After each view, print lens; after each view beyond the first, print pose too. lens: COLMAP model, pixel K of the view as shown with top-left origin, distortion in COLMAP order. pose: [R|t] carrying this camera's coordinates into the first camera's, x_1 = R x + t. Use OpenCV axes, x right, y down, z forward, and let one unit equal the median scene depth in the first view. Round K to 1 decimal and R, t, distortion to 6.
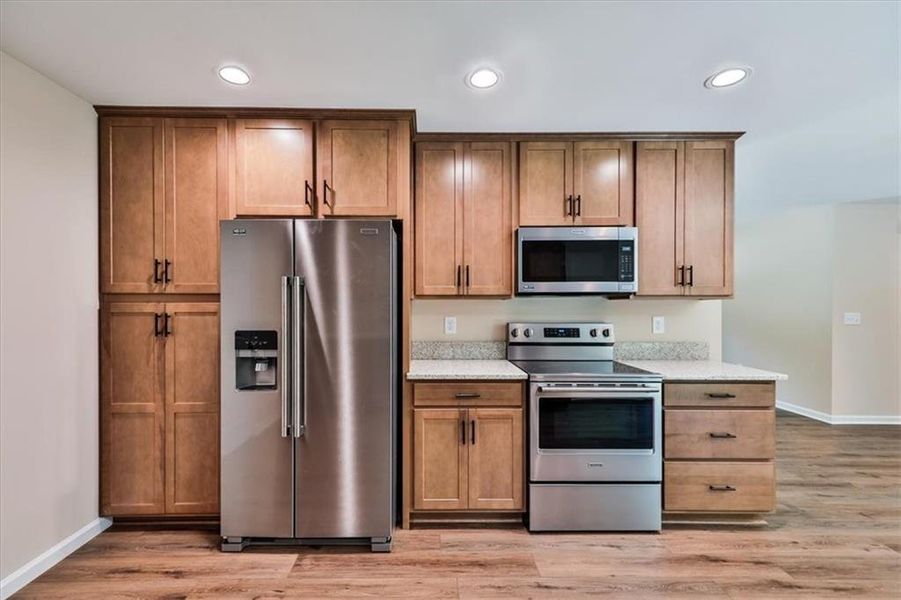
lens RADIAL K [[401.5, 0, 448.4], [0, 401.5, 302.8], [0, 0, 1]] dist [0.010204, 0.000042]
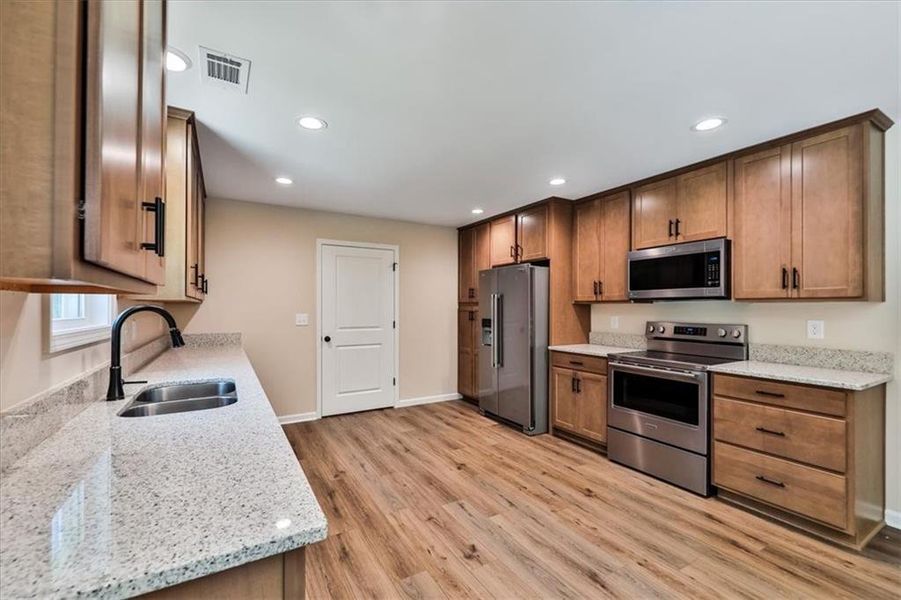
lens RADIAL K [[377.5, 0, 439.0], [0, 377.5, 305.7], [0, 0, 1]] dist [0.001383, -0.000083]
pose [[0.487692, -0.004286, -0.873005, 1.104233], [-0.002129, 0.999979, -0.006099, 0.009222], [0.873013, 0.004833, 0.487673, -0.233474]]
